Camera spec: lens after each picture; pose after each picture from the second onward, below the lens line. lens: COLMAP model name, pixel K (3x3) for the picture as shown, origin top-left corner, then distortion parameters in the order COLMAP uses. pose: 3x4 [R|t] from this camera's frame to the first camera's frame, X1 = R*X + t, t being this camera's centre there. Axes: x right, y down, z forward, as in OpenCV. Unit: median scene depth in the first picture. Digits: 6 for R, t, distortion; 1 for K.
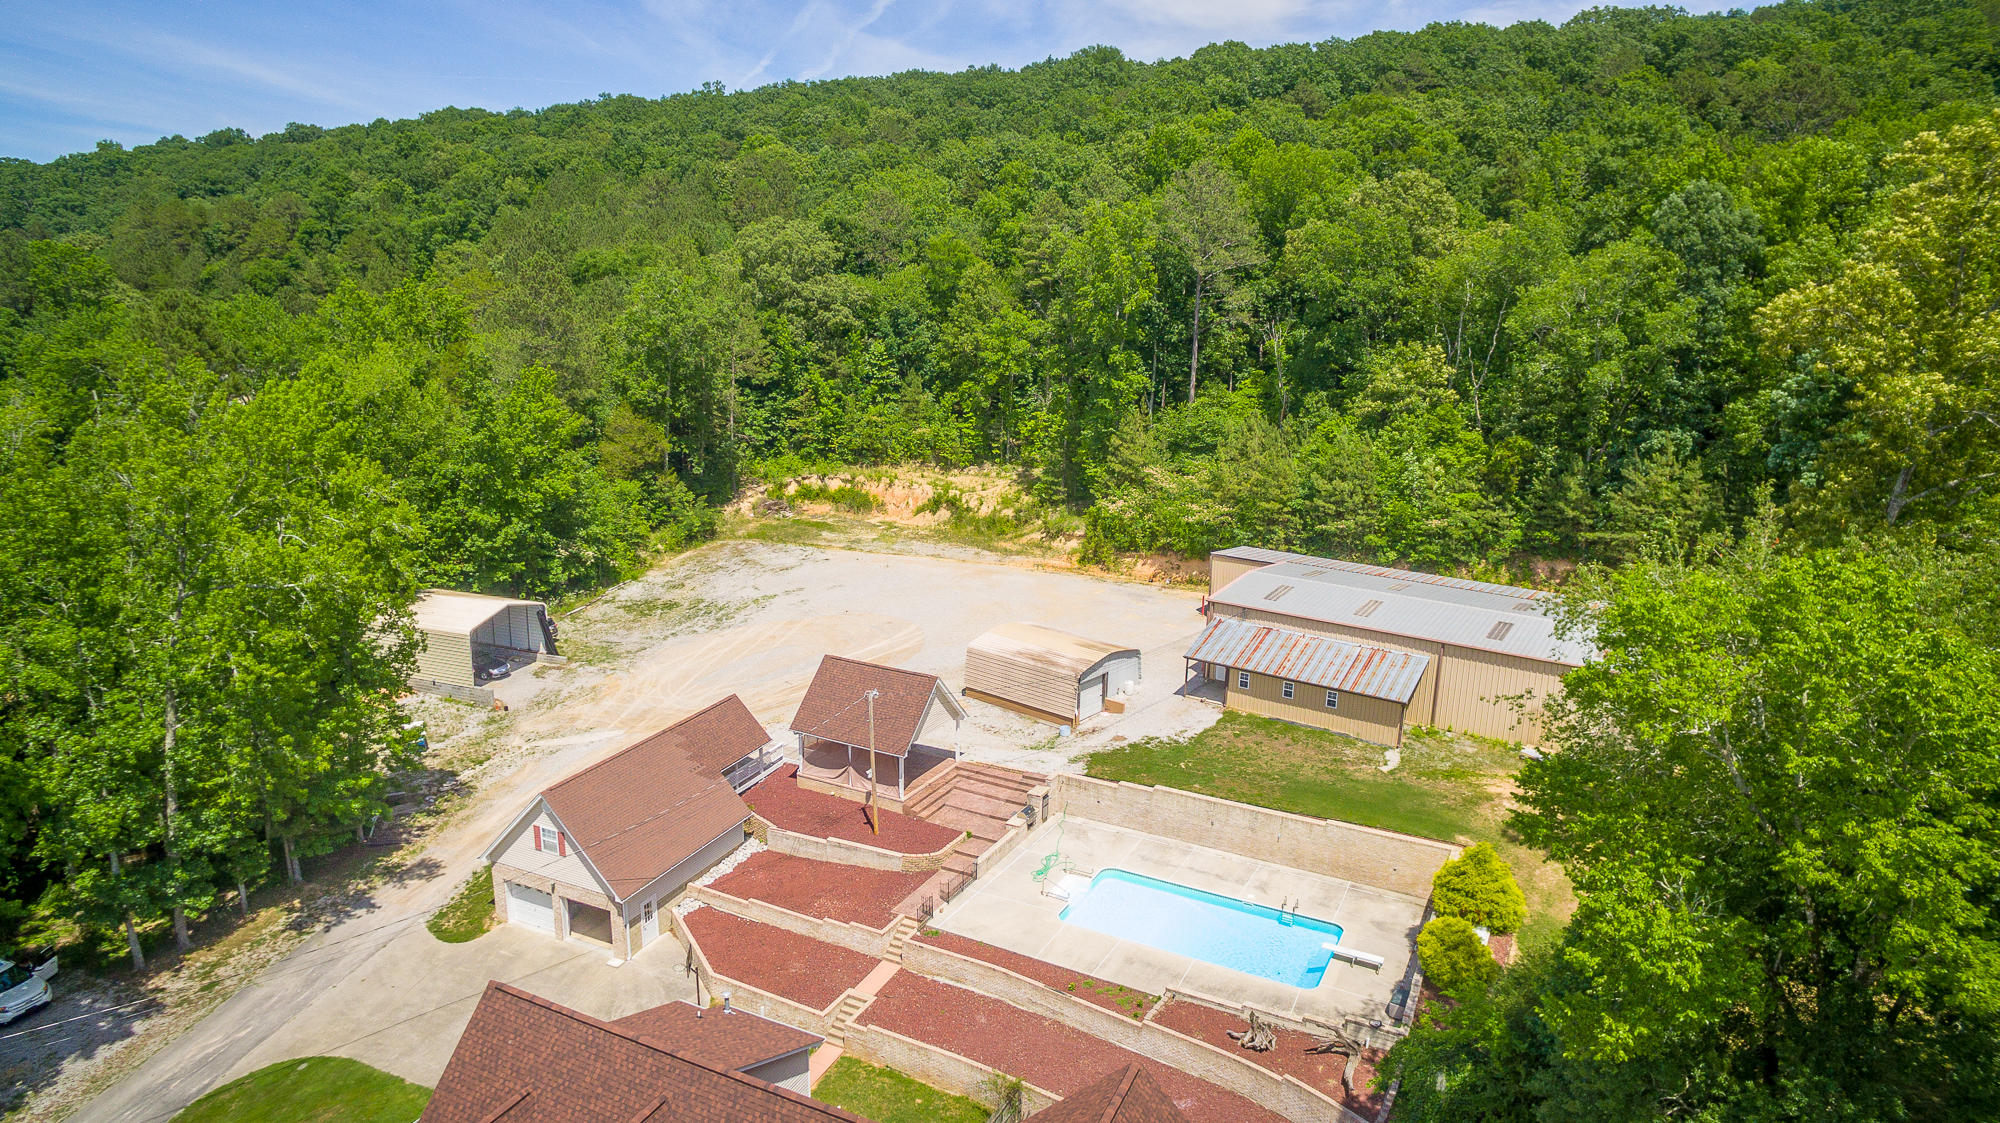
lens RADIAL K [[1163.6, 0, 995.8], [0, 1163.6, 543.1], [0, 0, 1]] dist [-0.119491, 0.082671]
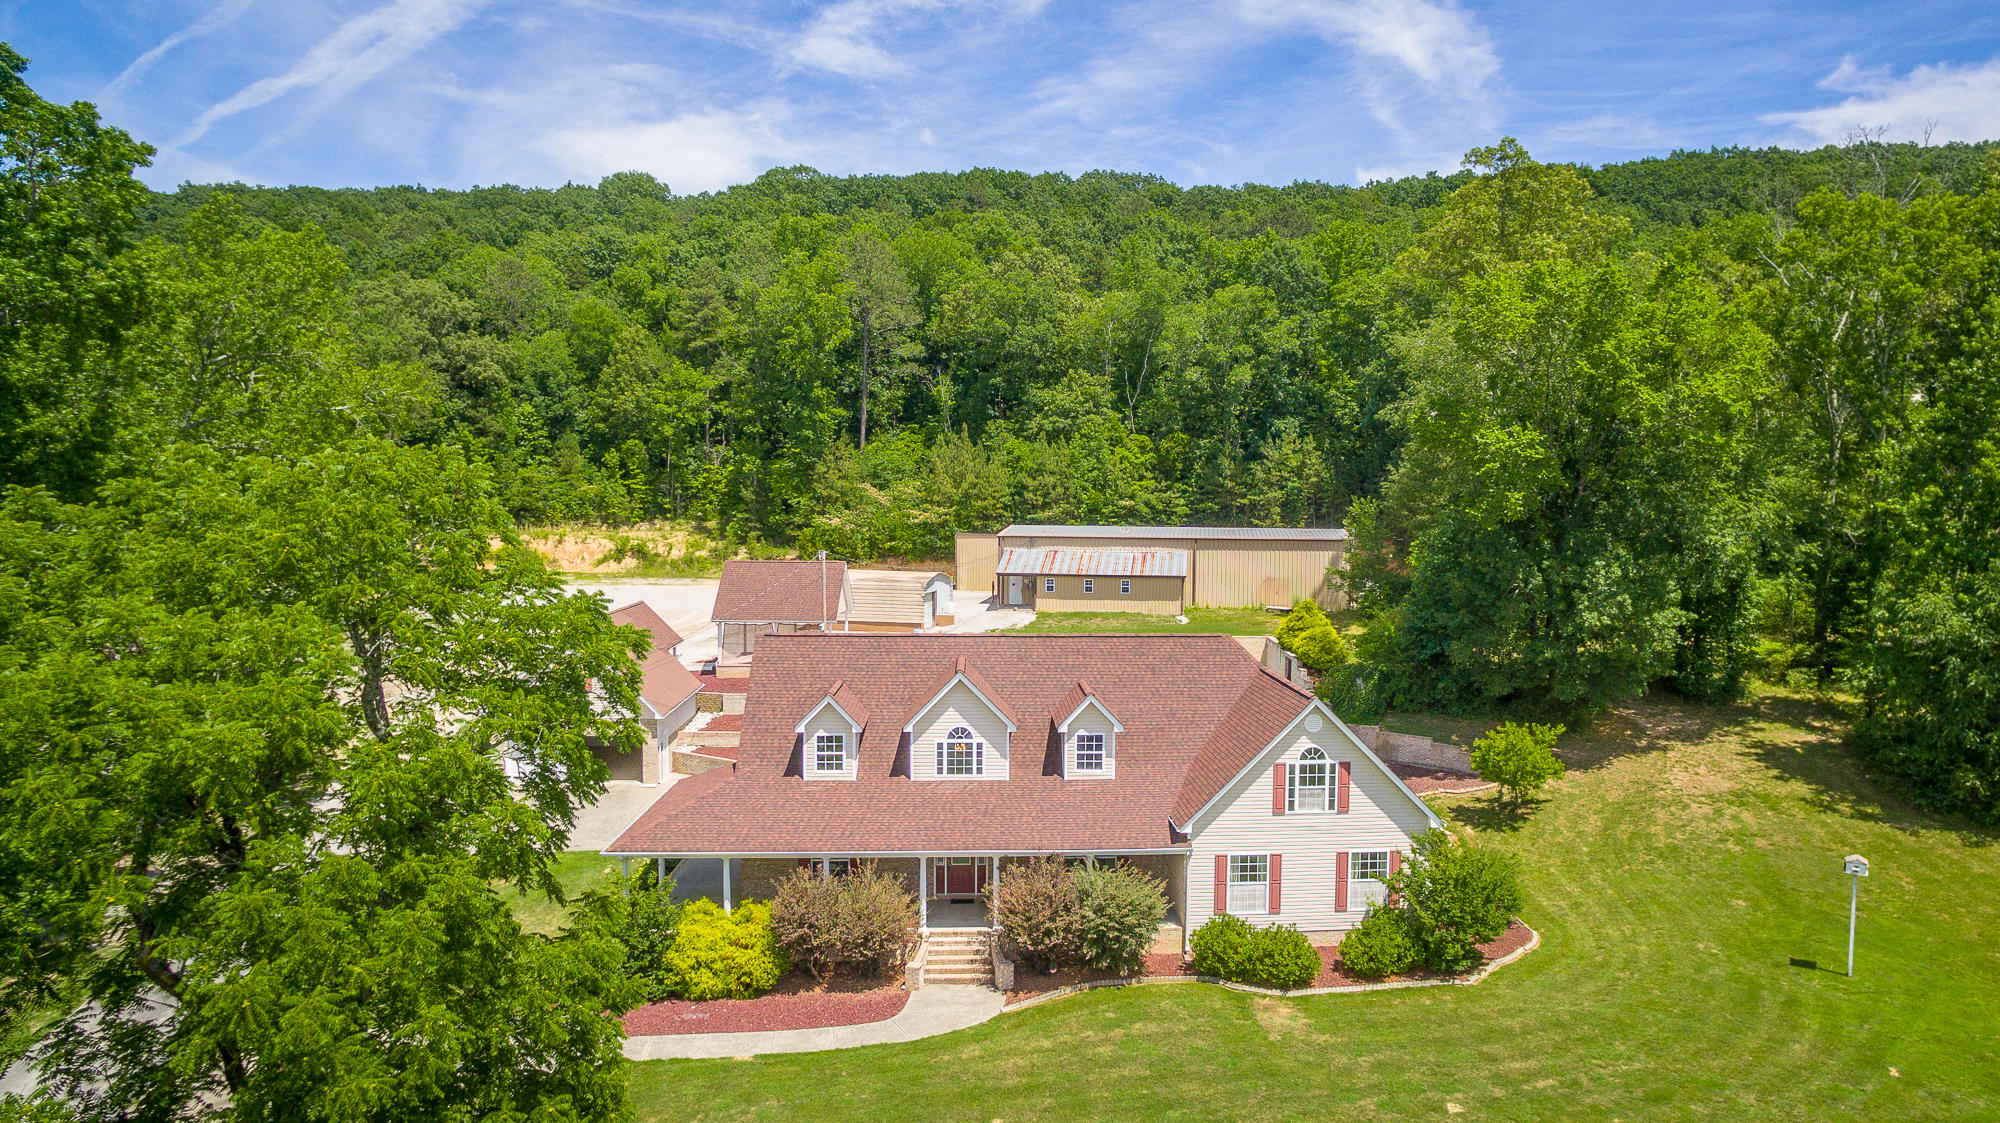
lens RADIAL K [[1267.2, 0, 1083.8], [0, 1267.2, 552.0], [0, 0, 1]] dist [-0.108067, 0.050954]
pose [[0.869250, -0.033389, 0.493244, -0.230207], [0.113512, 0.984541, -0.133397, 0.149775], [-0.481165, 0.171945, 0.859602, -0.092649]]
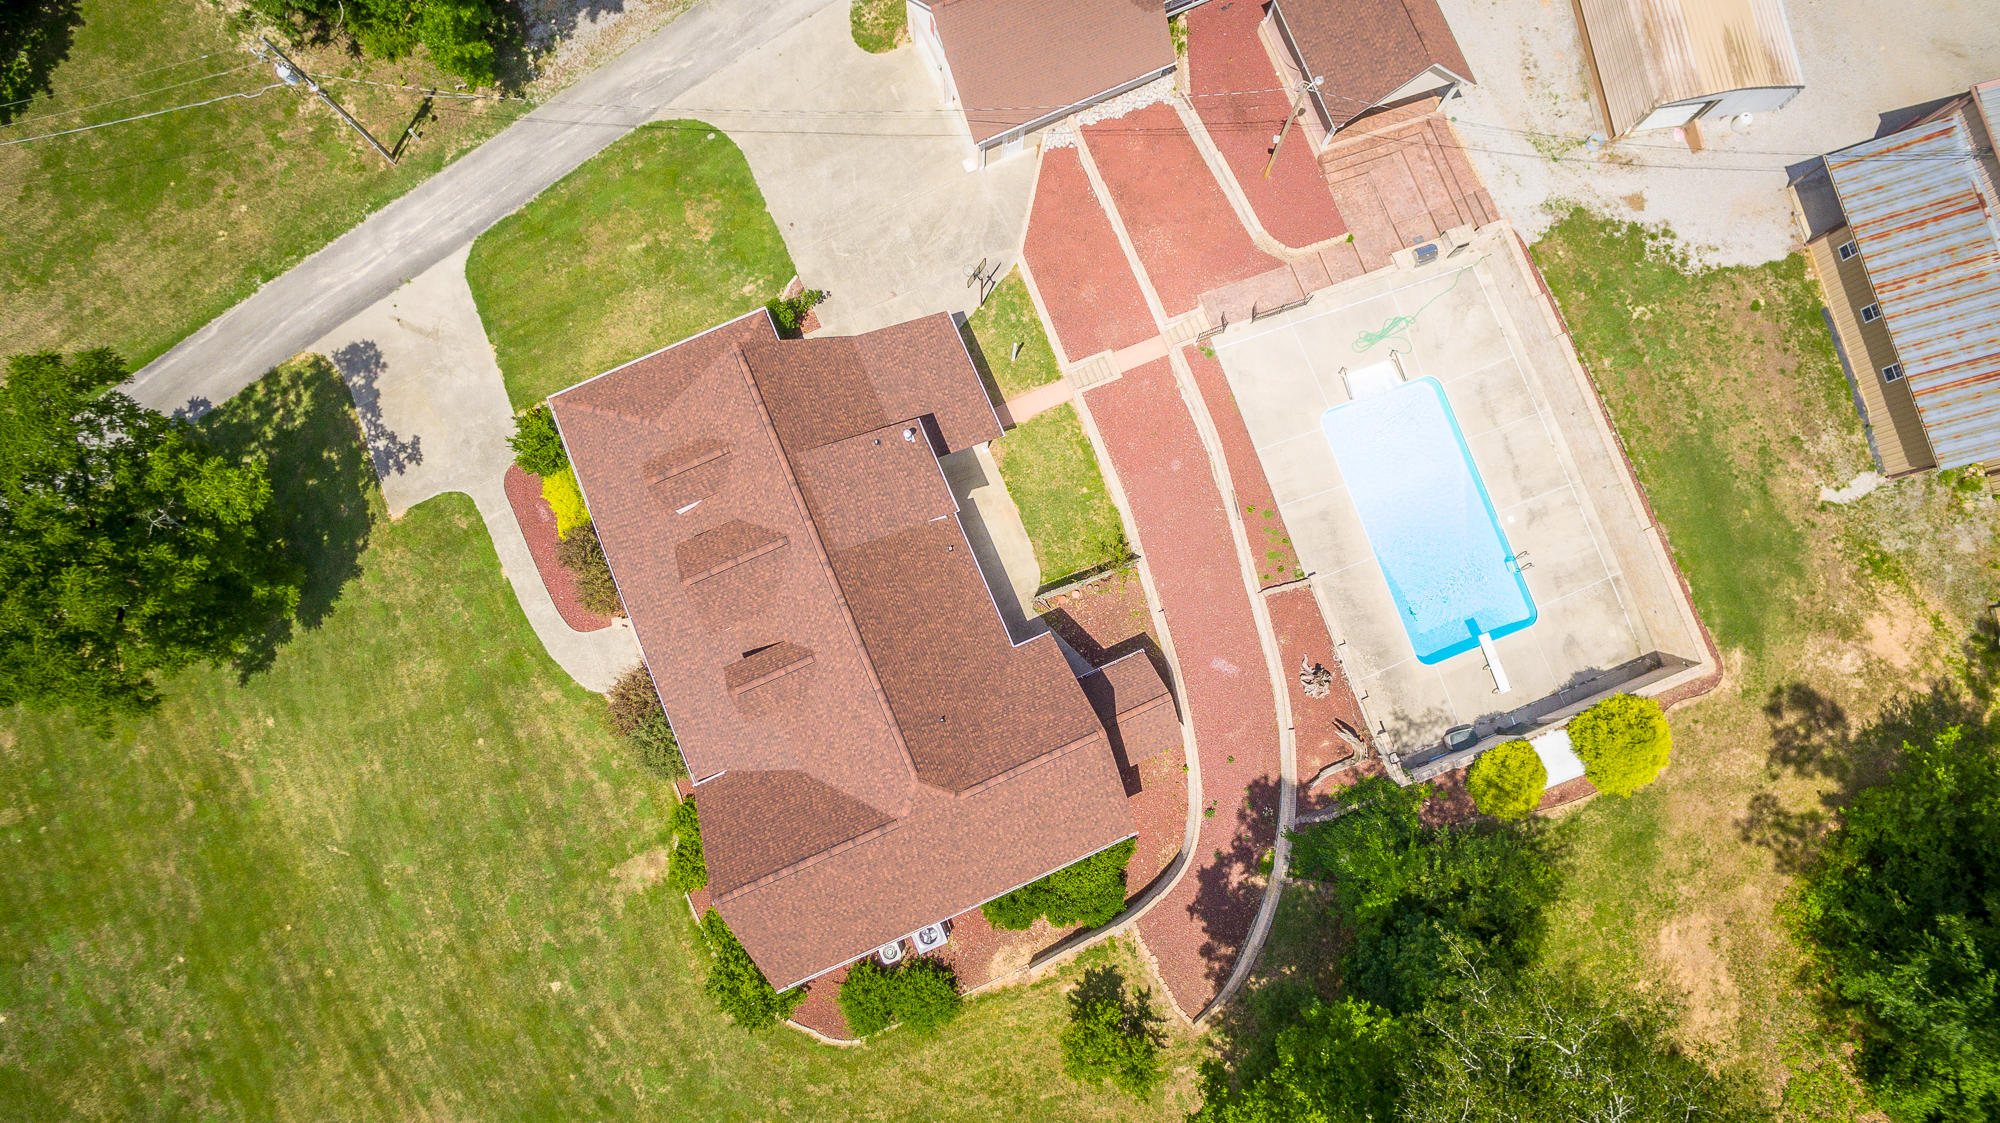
lens RADIAL K [[1163.6, 0, 994.3], [0, 1163.6, 550.1], [0, 0, 1]] dist [-0.119491, 0.082671]
pose [[0.746797, 0.655856, -0.110212, 0.012422], [-0.145787, 0.323131, 0.935057, -0.212823], [0.648876, -0.682231, 0.336929, 0.175691]]
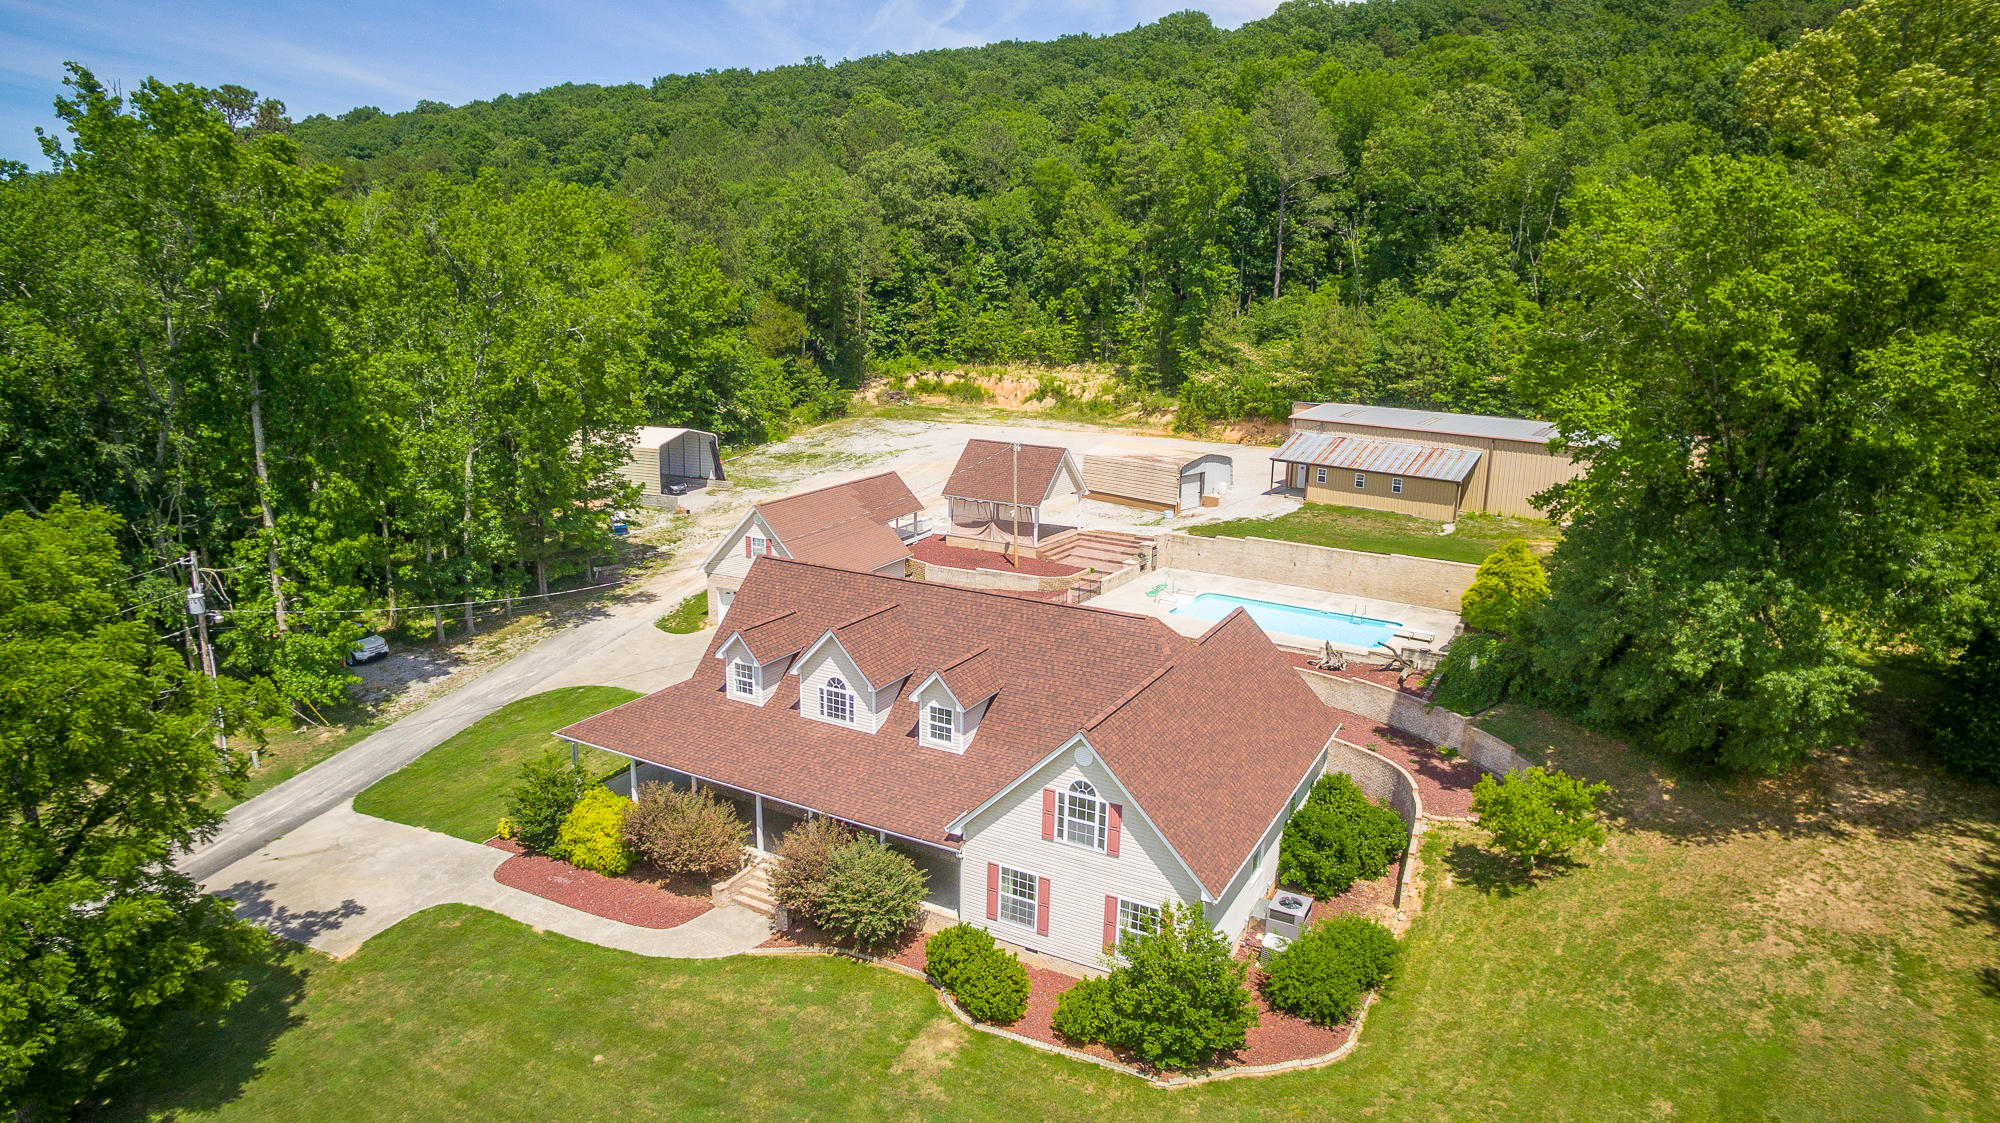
lens RADIAL K [[1163.6, 0, 996.3], [0, 1163.6, 544.1], [0, 0, 1]] dist [-0.119491, 0.082671]
pose [[0.997794, 0.013104, -0.065087, -0.021244], [-0.012853, 0.999908, 0.004266, 0.105625], [0.065137, -0.003420, 0.997870, -0.106352]]
